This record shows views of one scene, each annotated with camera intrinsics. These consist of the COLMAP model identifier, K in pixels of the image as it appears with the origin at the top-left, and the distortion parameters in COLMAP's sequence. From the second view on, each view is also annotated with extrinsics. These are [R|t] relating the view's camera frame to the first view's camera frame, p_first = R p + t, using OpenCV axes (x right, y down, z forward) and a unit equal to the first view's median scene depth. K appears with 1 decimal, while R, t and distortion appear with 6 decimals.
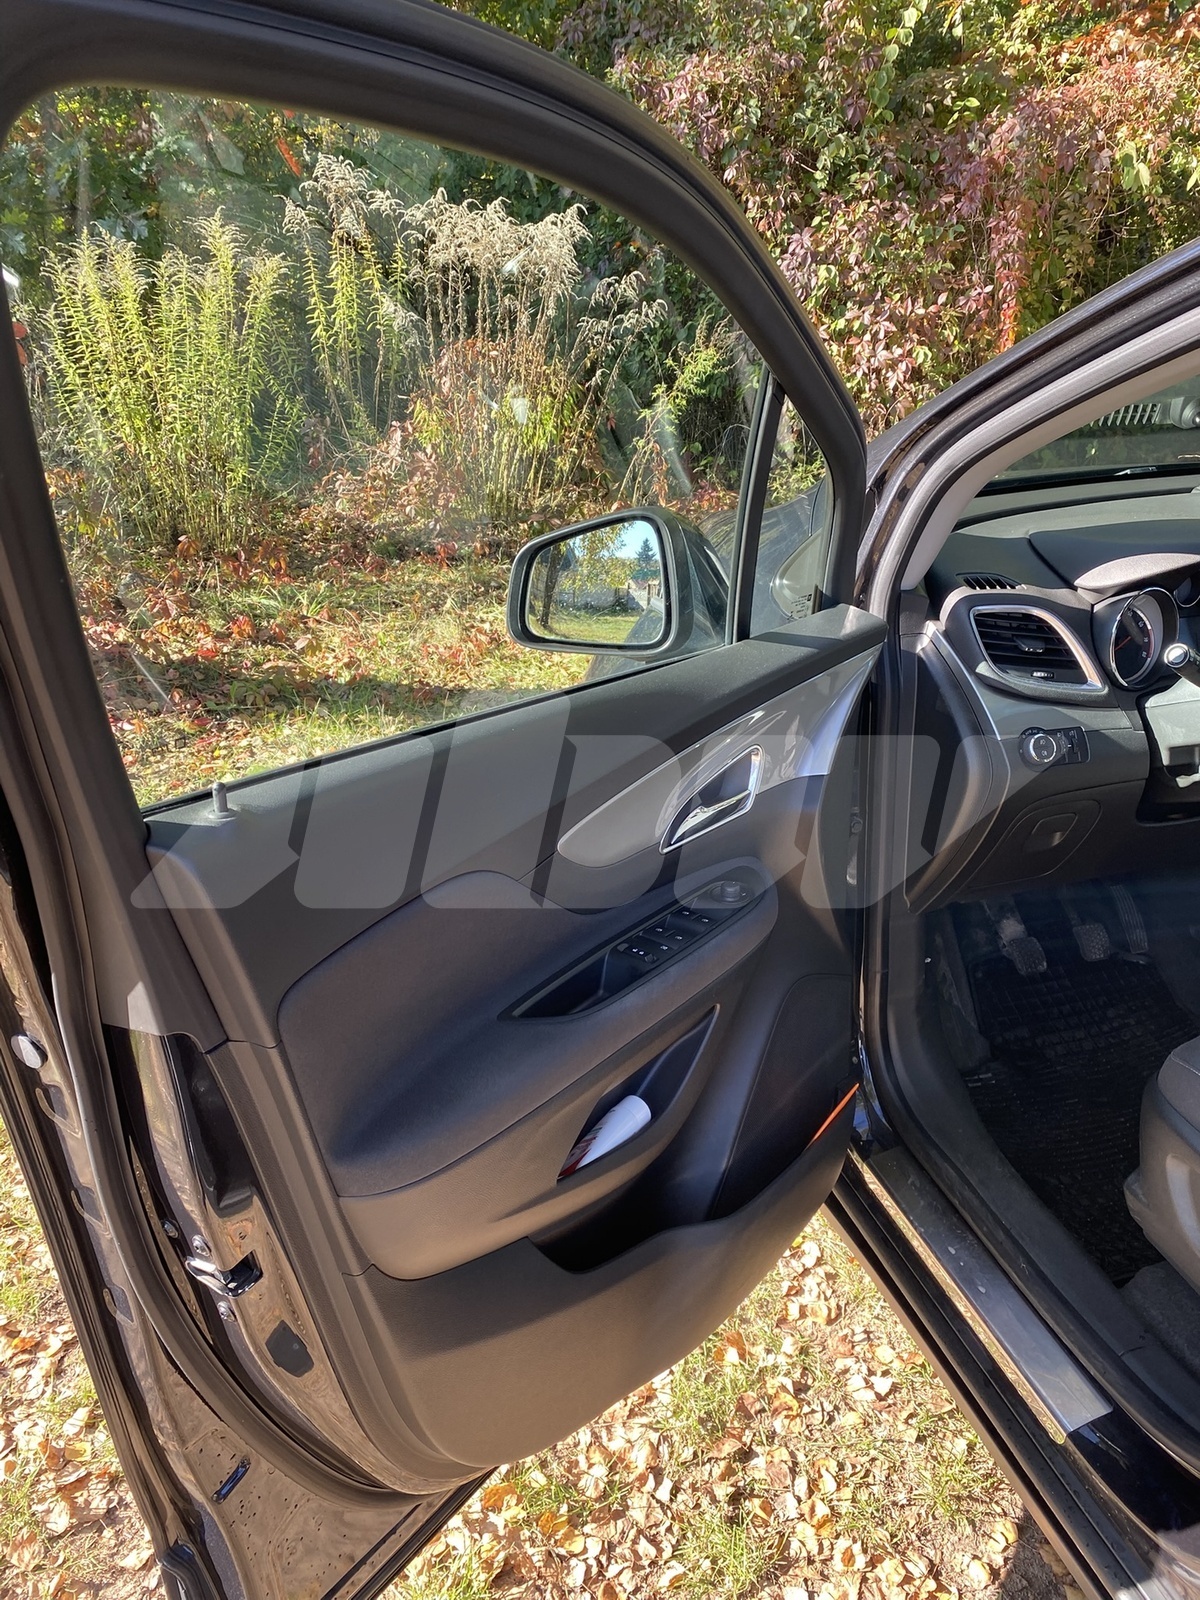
lens RADIAL K [[1211.7, 0, 603.3], [0, 1211.7, 808.6], [0, 0, 1]] dist [0.011092, -0.041447]
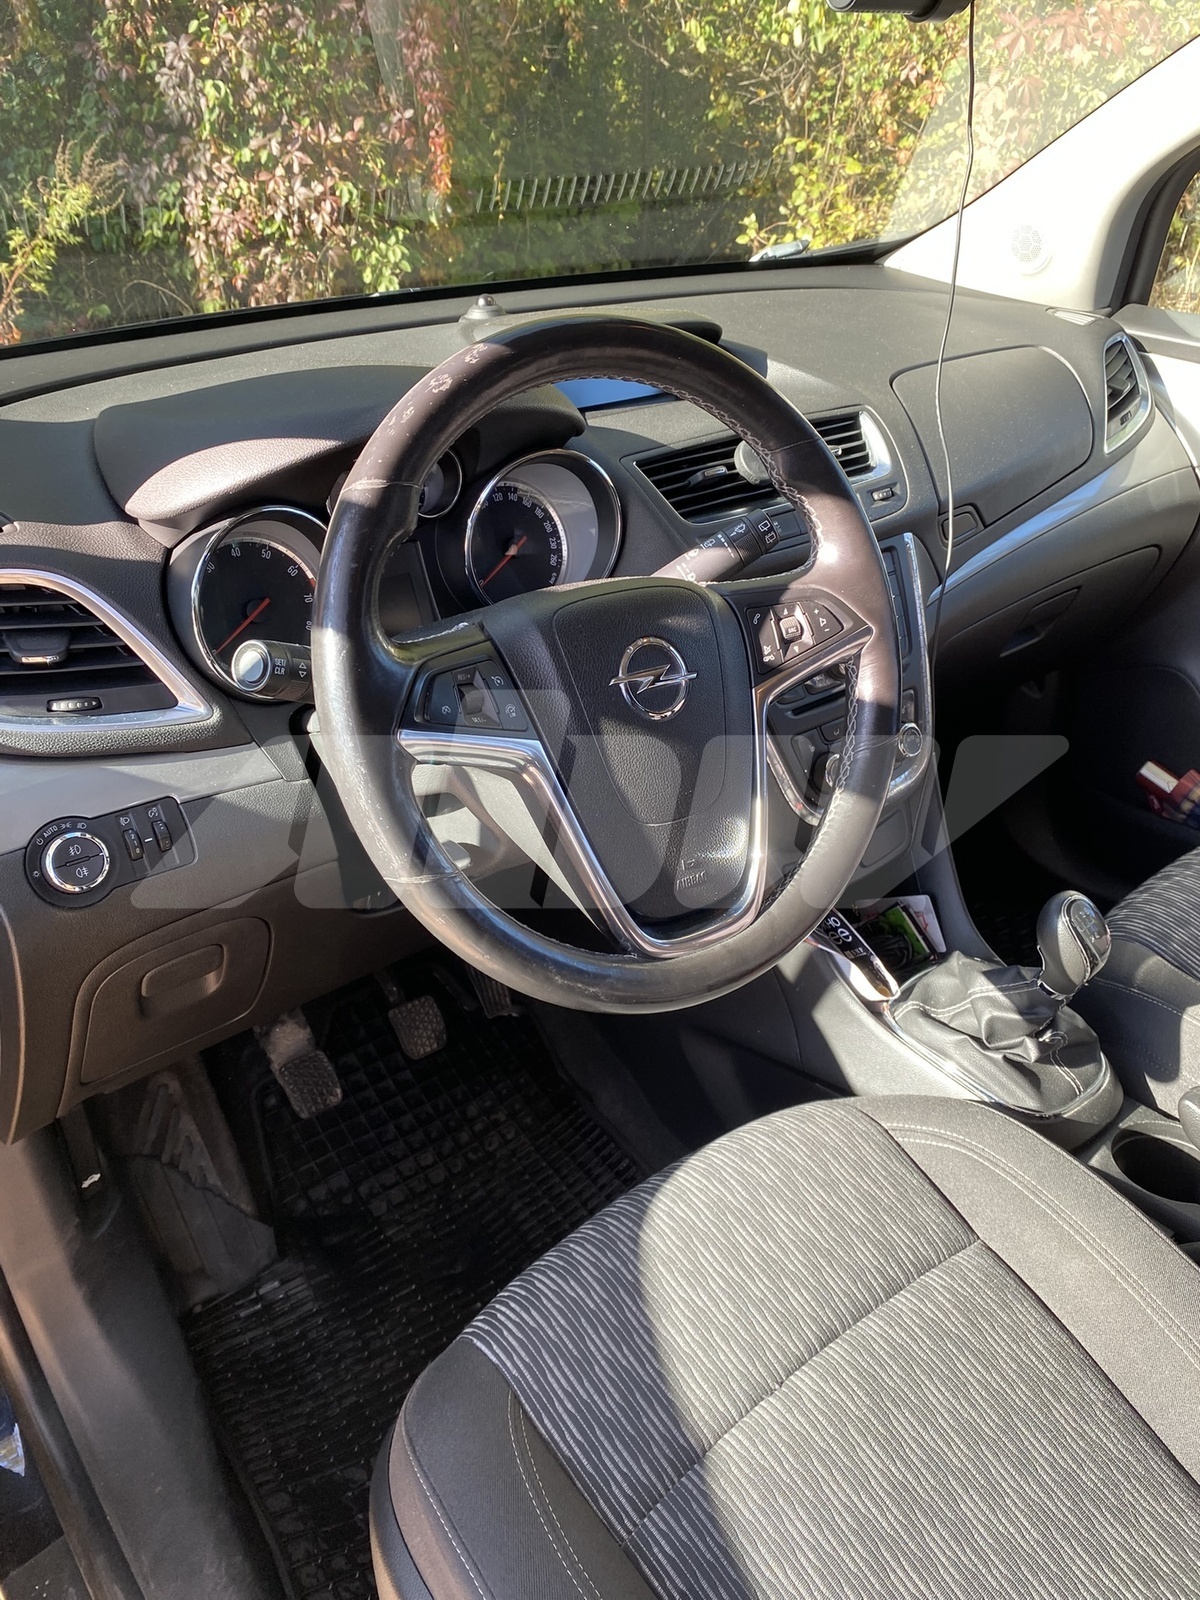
lens RADIAL K [[1211.7, 0, 603.3], [0, 1211.7, 808.6], [0, 0, 1]] dist [0.011092, -0.041447]
pose [[0.930994, -0.165492, 0.325365, 0.079337], [0.132468, 0.983735, 0.121319, -0.020143], [-0.340150, -0.069847, 0.937773, 0.092076]]
